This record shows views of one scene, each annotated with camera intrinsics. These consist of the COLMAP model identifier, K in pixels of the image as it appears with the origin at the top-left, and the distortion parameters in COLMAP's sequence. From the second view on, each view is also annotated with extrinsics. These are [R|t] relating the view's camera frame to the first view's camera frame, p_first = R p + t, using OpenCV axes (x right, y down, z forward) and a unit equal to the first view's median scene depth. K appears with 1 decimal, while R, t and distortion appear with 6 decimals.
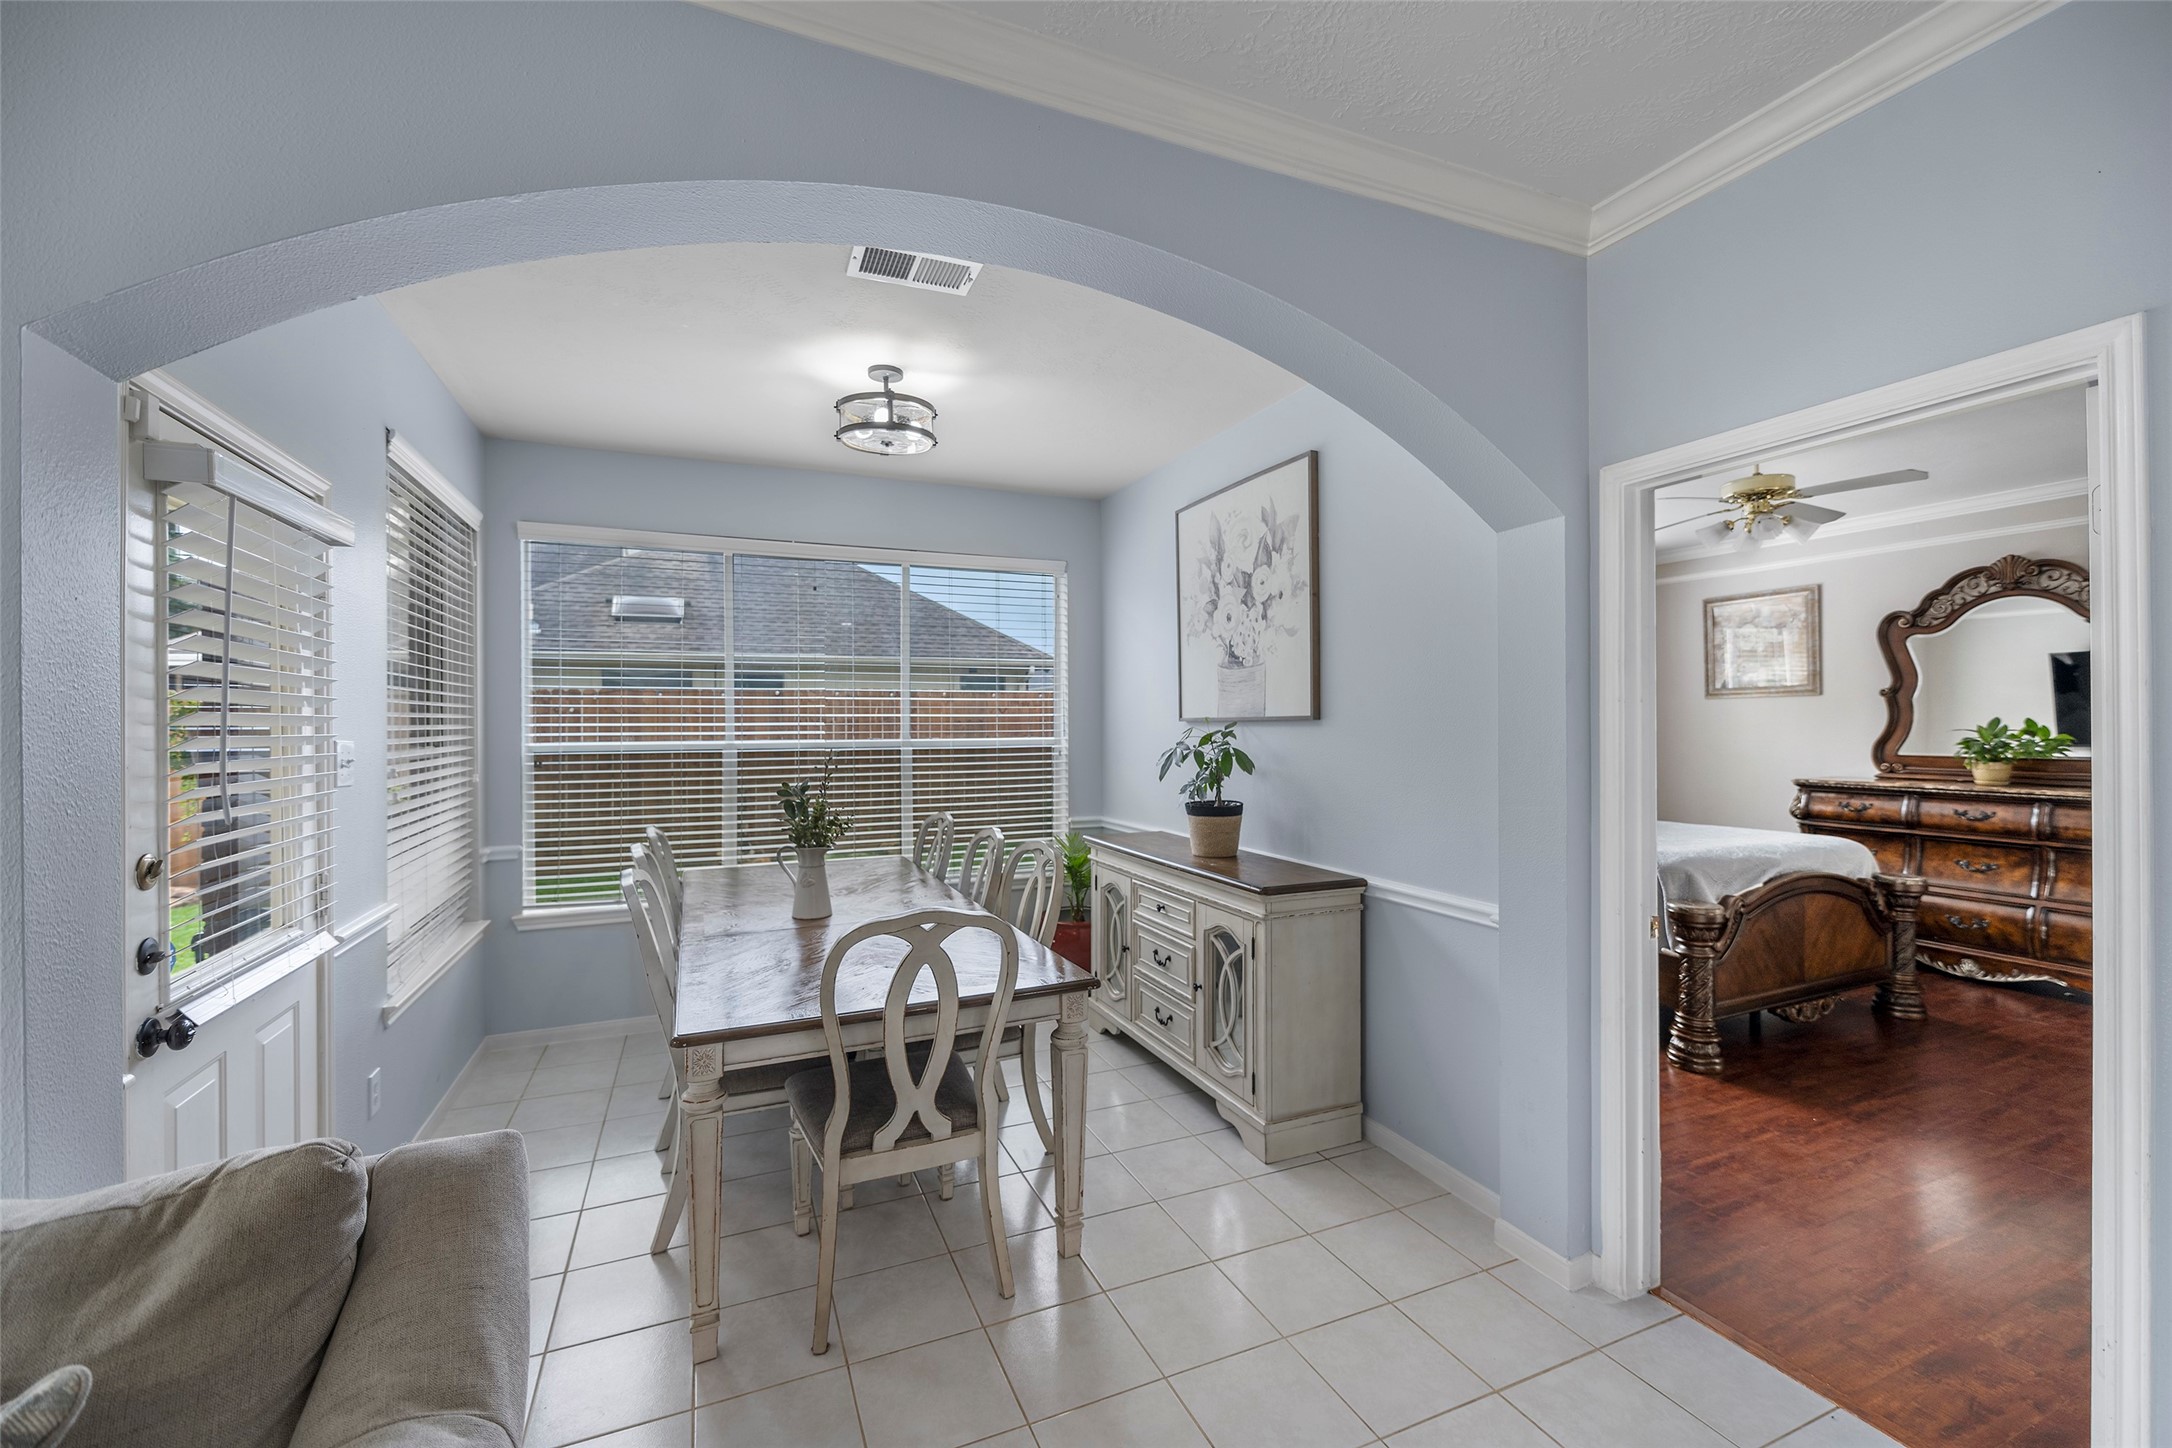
lens RADIAL K [[879.2, 0, 1084.4], [0, 879.2, 723.5], [0, 0, 1]] dist [-0.001413, -0.000687]
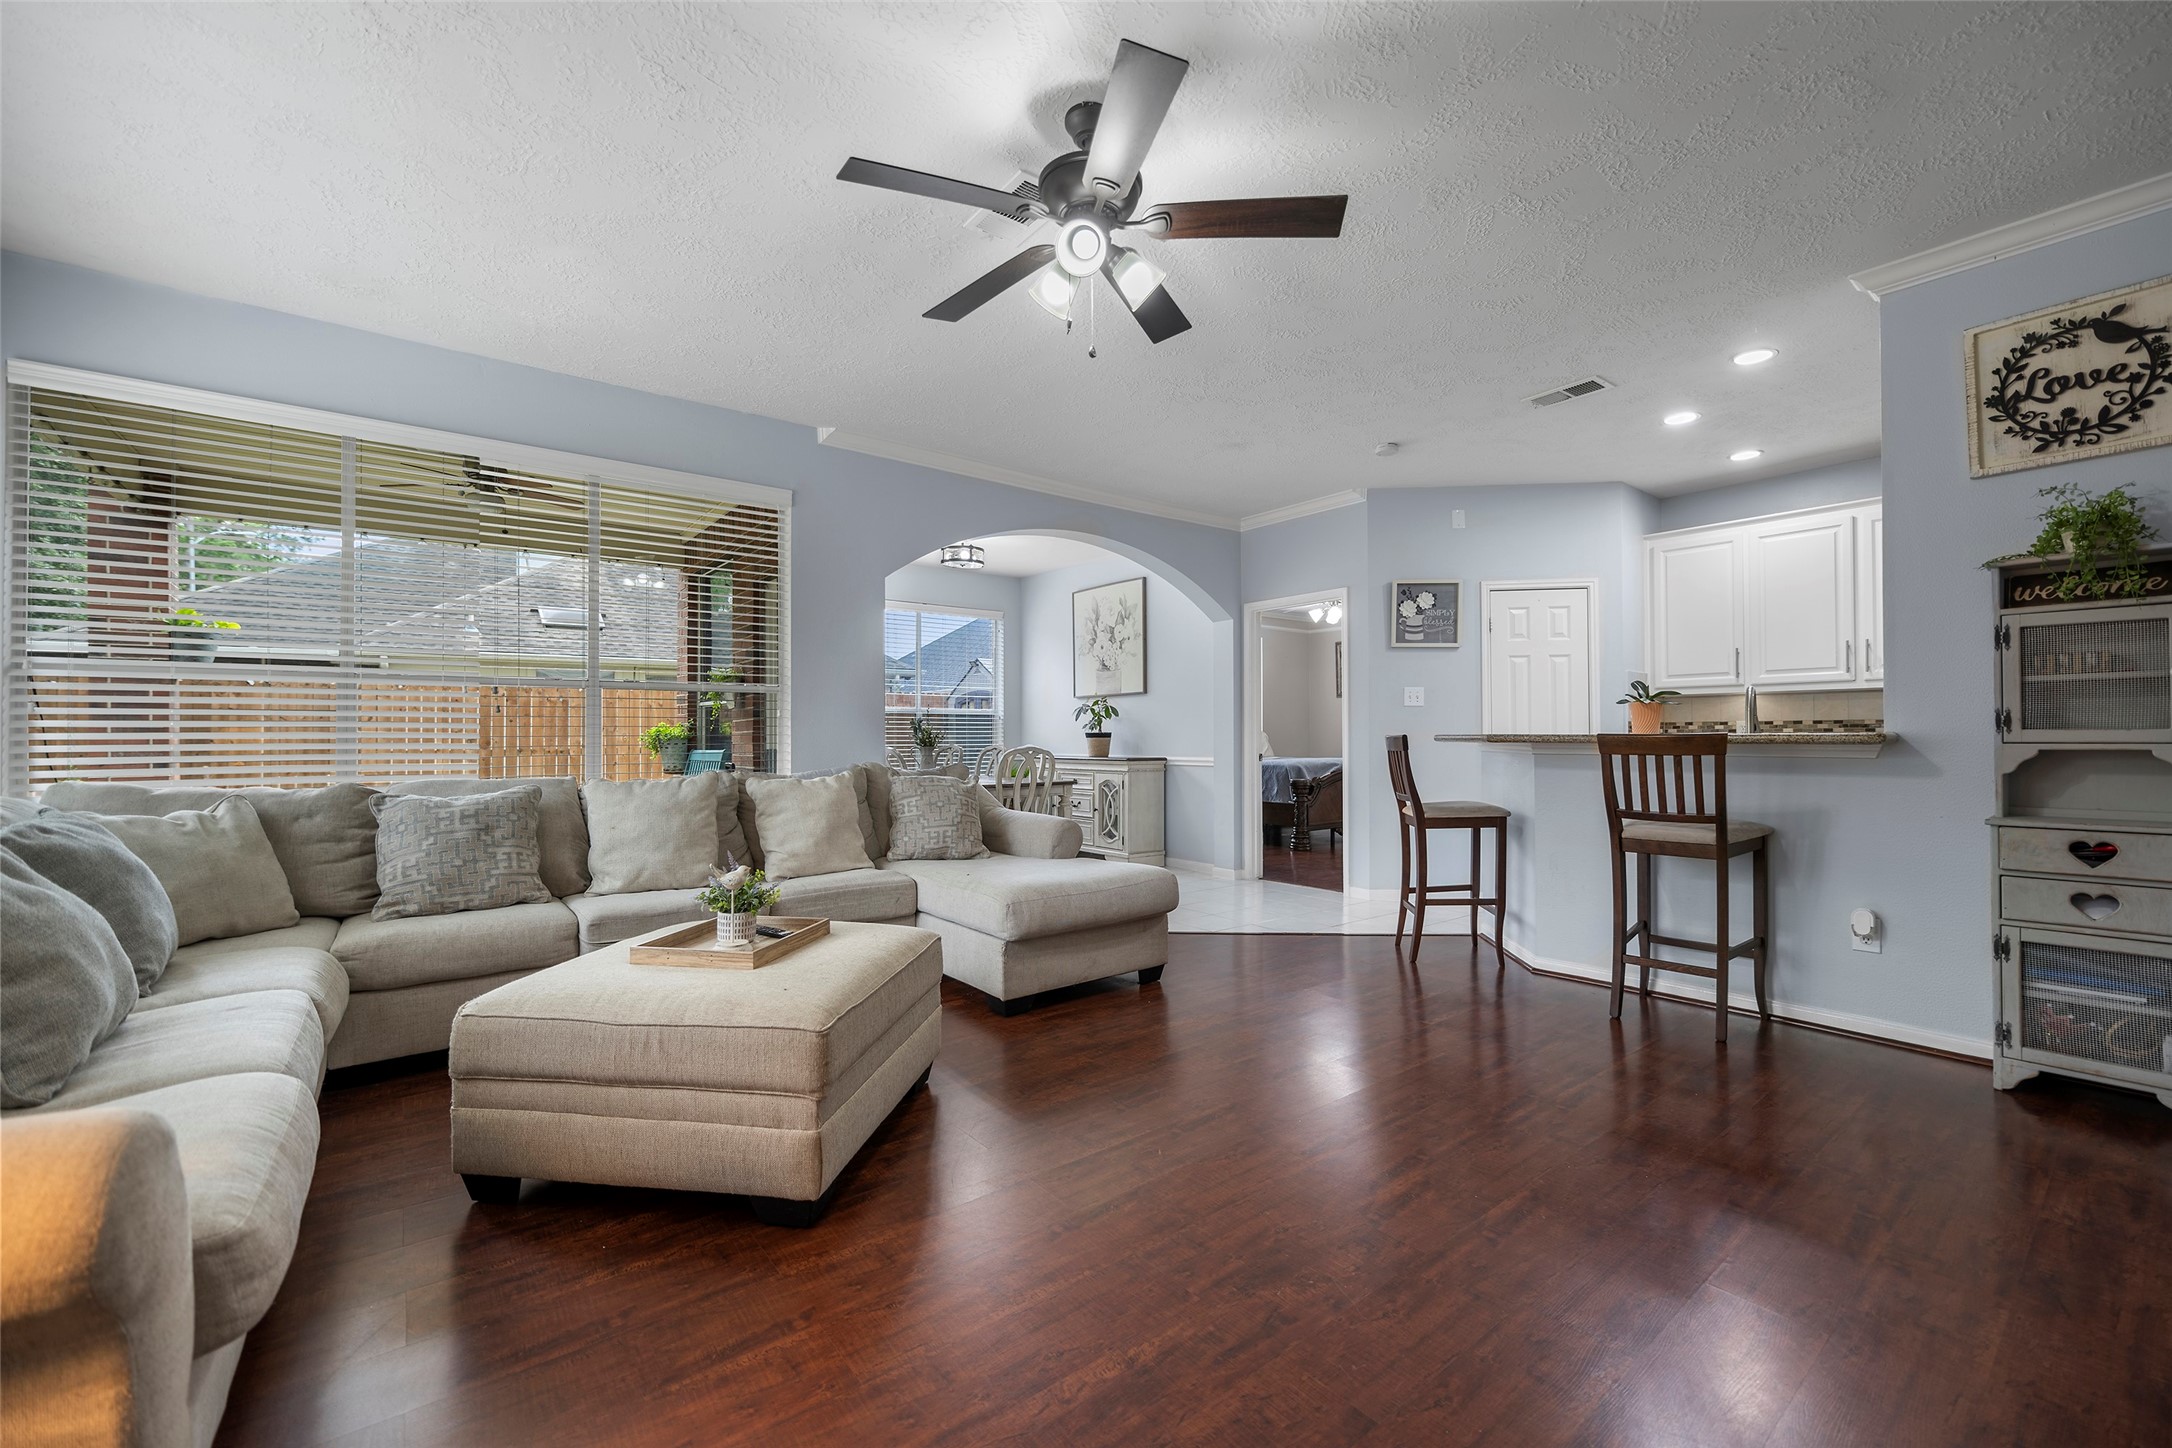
lens RADIAL K [[879.2, 0, 1085.5], [0, 879.2, 734.5], [0, 0, 1]] dist [-0.001413, -0.000687]
pose [[0.970040, 0.005823, 0.242877, -0.304341], [-0.003917, 0.999958, -0.008328, 0.083655], [-0.242915, 0.007128, 0.970021, -0.814908]]
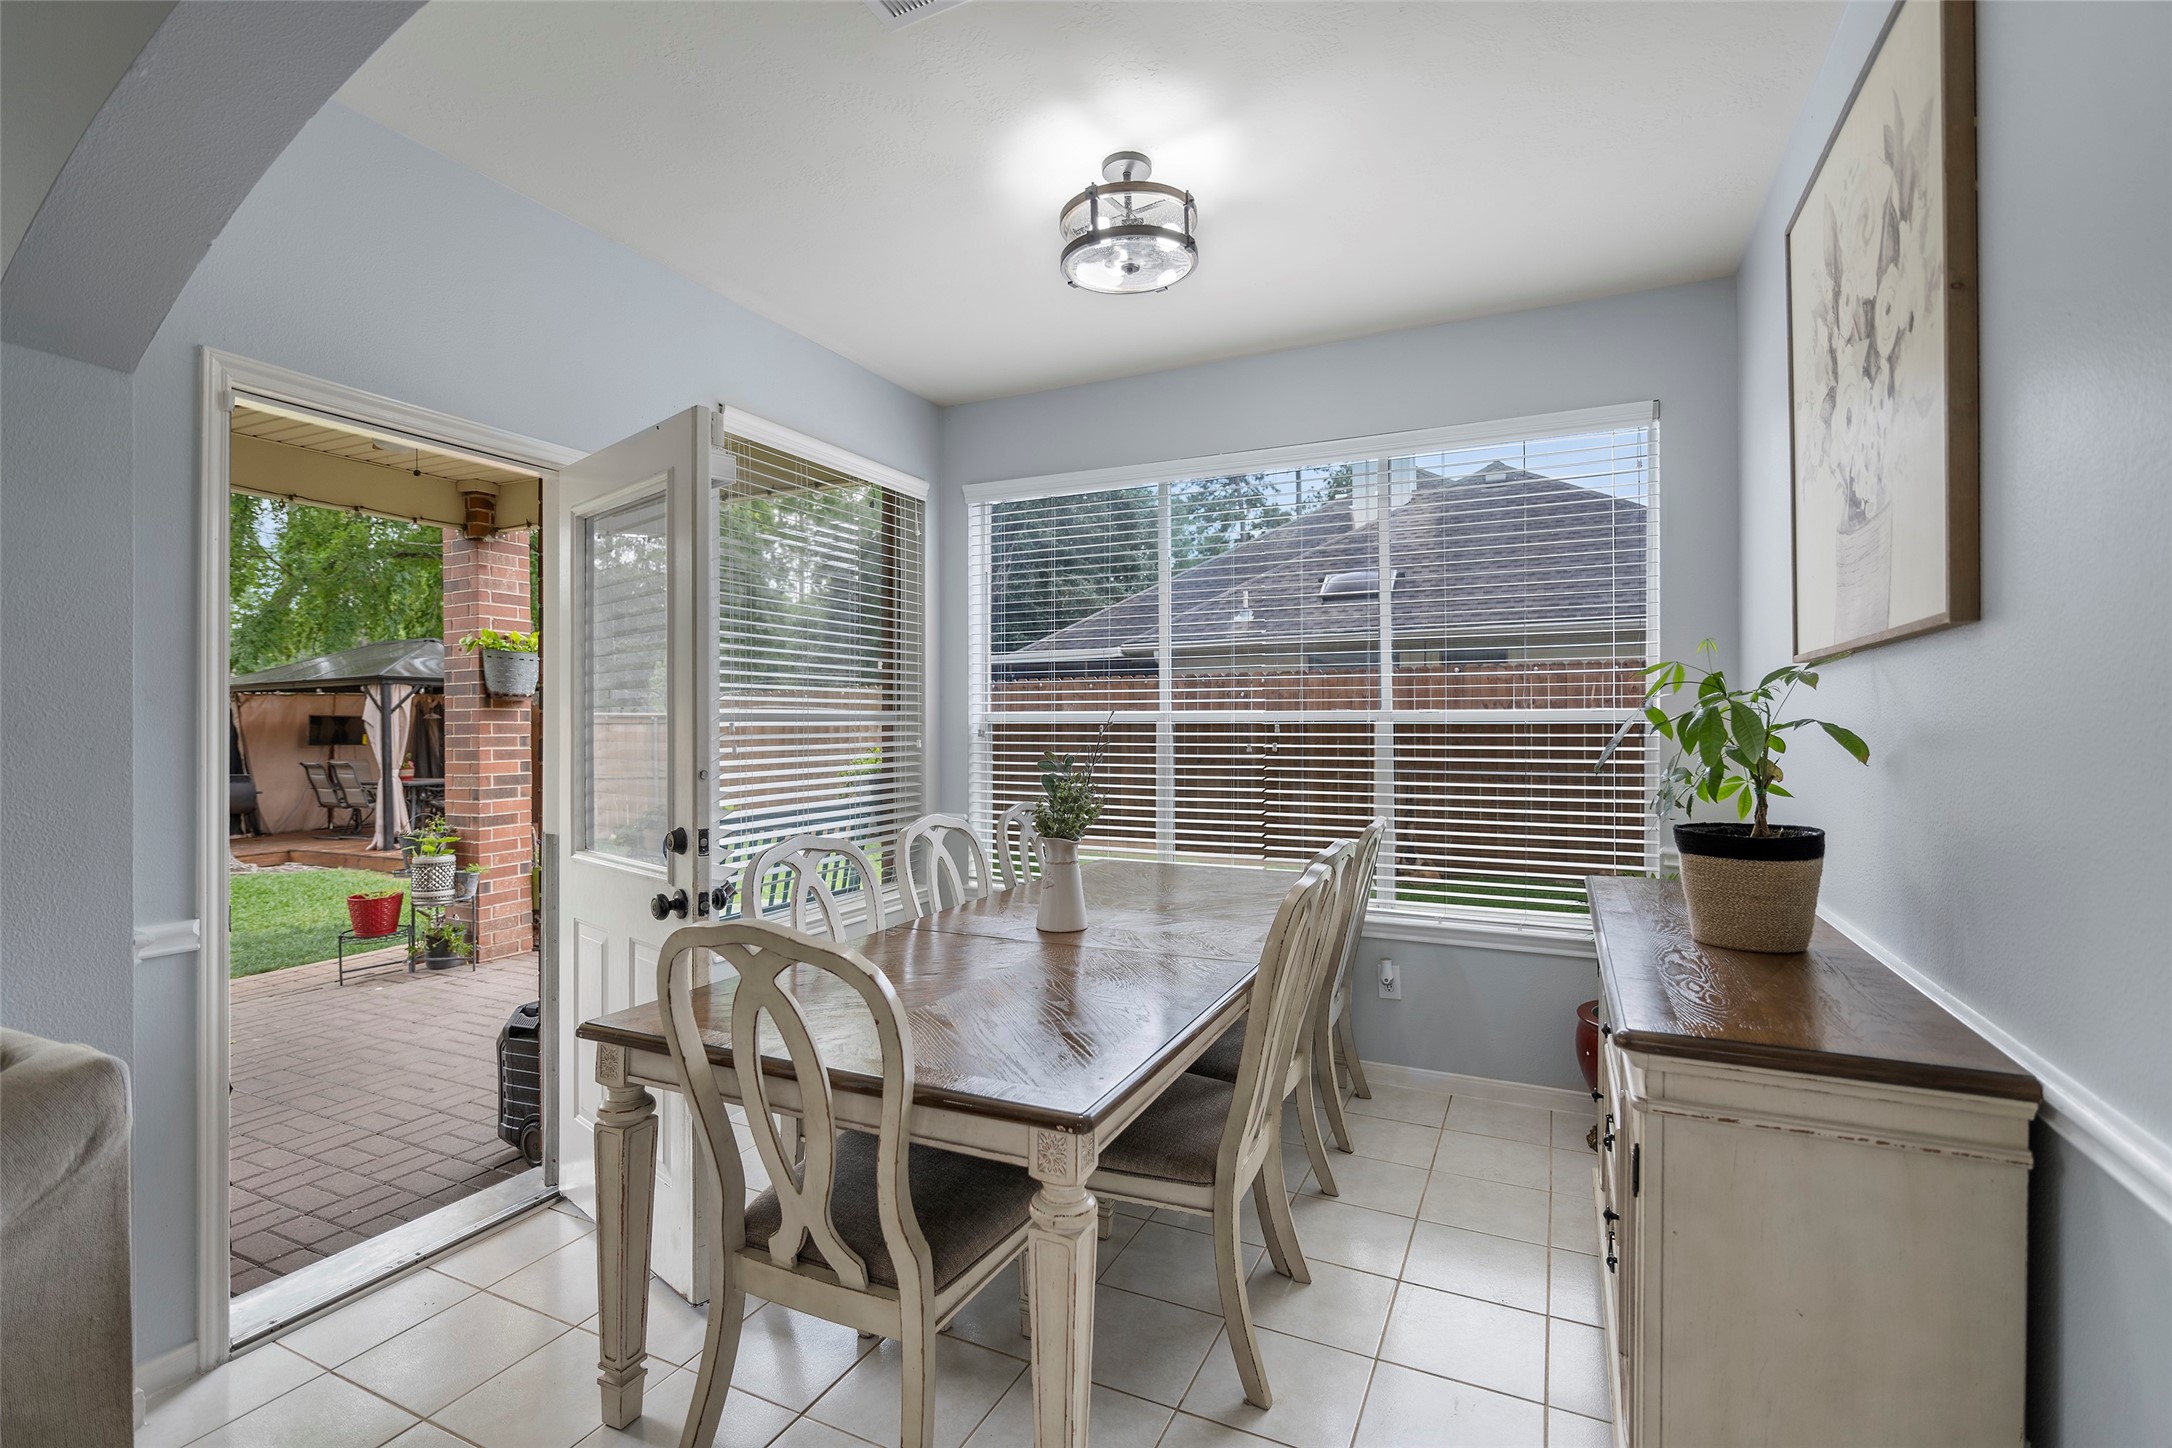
lens RADIAL K [[990.8, 0, 1088.1], [0, 990.8, 727.1], [0, 0, 1]] dist [0.000000, 0.000005]
pose [[0.657595, 0.006751, -0.753341, 0.346905], [-0.002348, 0.999973, 0.006912, 0.039459], [0.753368, -0.002777, 0.657593, 0.458401]]
